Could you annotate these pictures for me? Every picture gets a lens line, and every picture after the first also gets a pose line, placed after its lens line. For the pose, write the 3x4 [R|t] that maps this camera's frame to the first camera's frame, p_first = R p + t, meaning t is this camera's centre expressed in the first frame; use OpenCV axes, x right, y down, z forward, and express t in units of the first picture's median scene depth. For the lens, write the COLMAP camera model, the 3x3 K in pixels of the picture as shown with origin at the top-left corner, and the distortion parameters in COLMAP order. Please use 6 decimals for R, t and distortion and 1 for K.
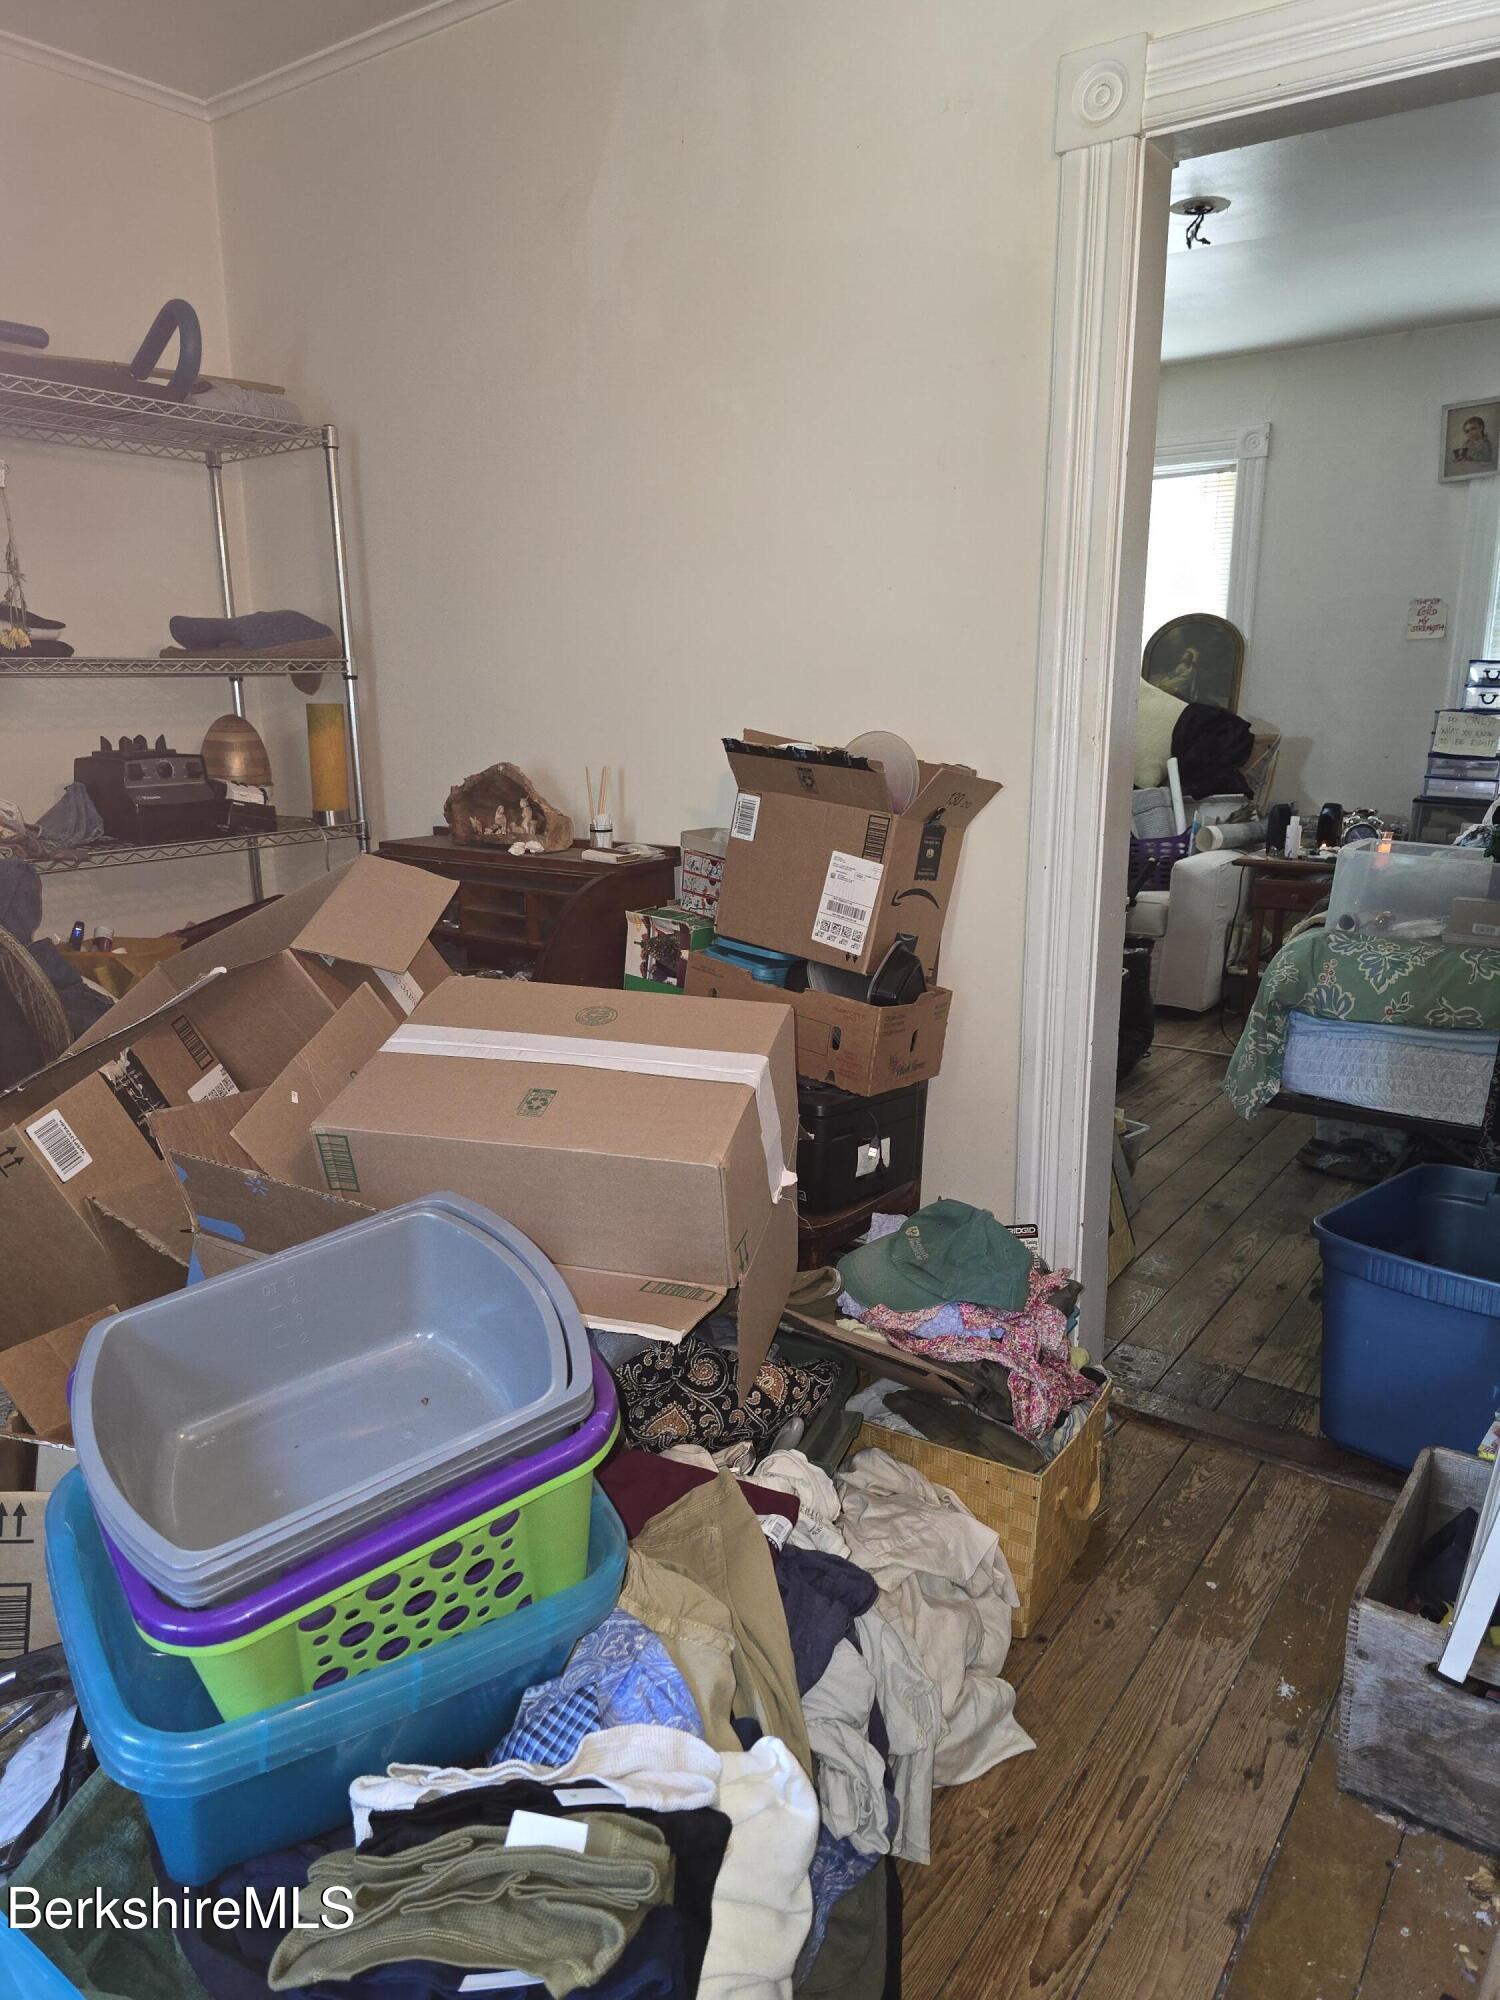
lens RADIAL K [[1317.6, 0, 747.5], [0, 1317.6, 994.4], [0, 0, 1]] dist [0.076607, -0.081518]
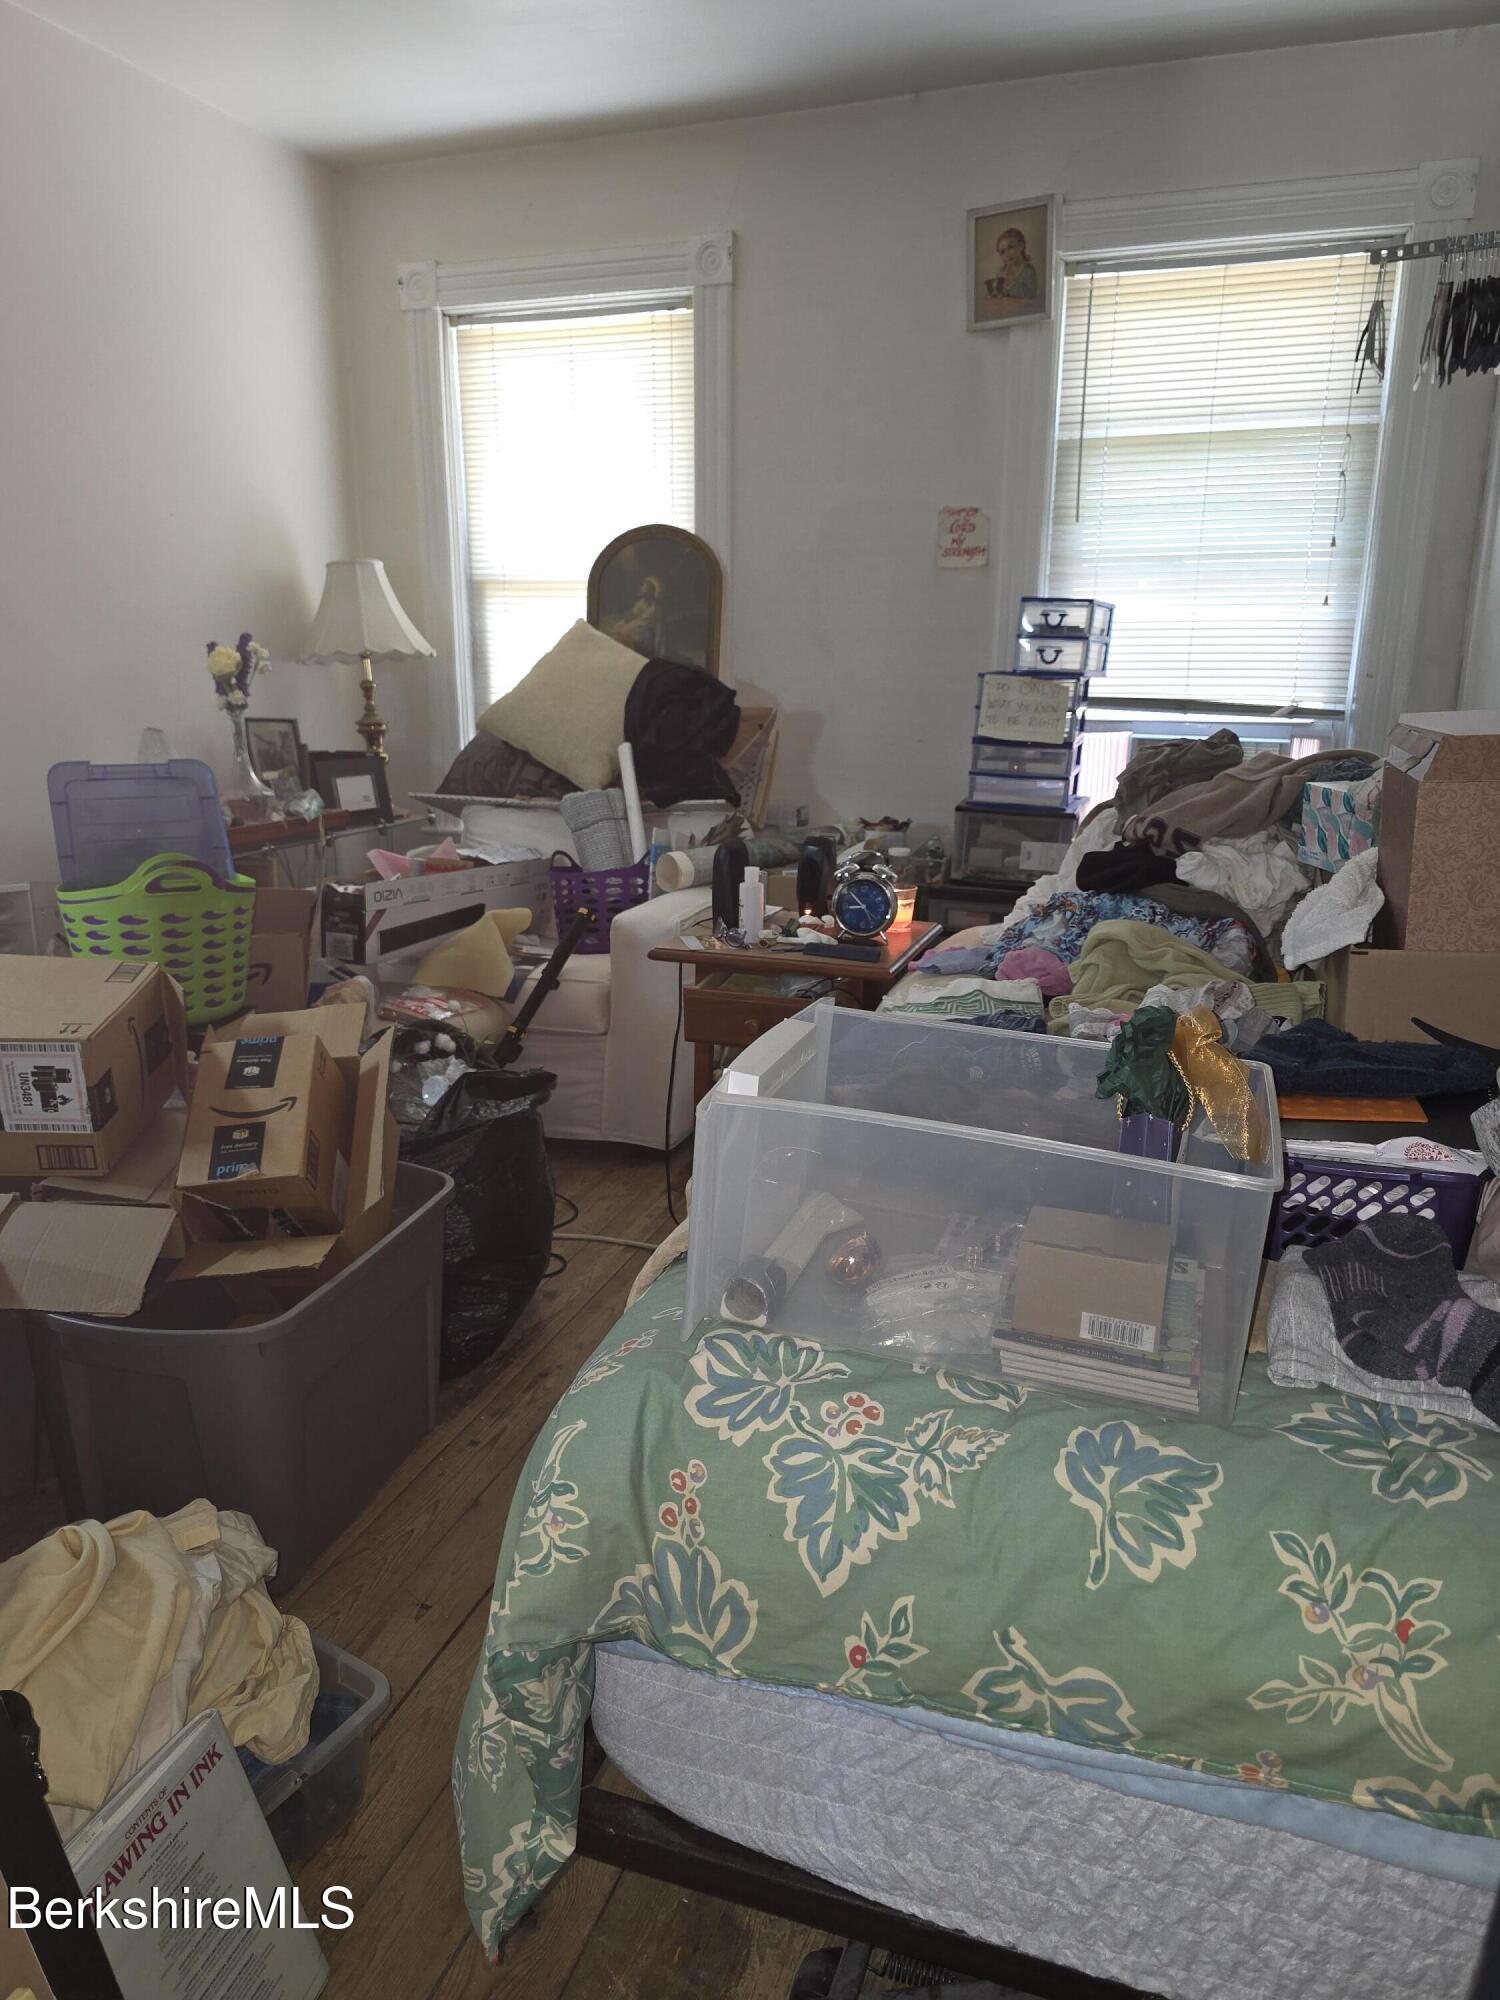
lens RADIAL K [[1317.6, 0, 747.5], [0, 1317.6, 994.4], [0, 0, 1]] dist [0.076607, -0.081518]
pose [[0.958594, -0.063415, 0.277627, 0.204021], [0.055460, 0.997796, 0.036422, -0.080543], [-0.279325, -0.019517, 0.959998, 0.383710]]
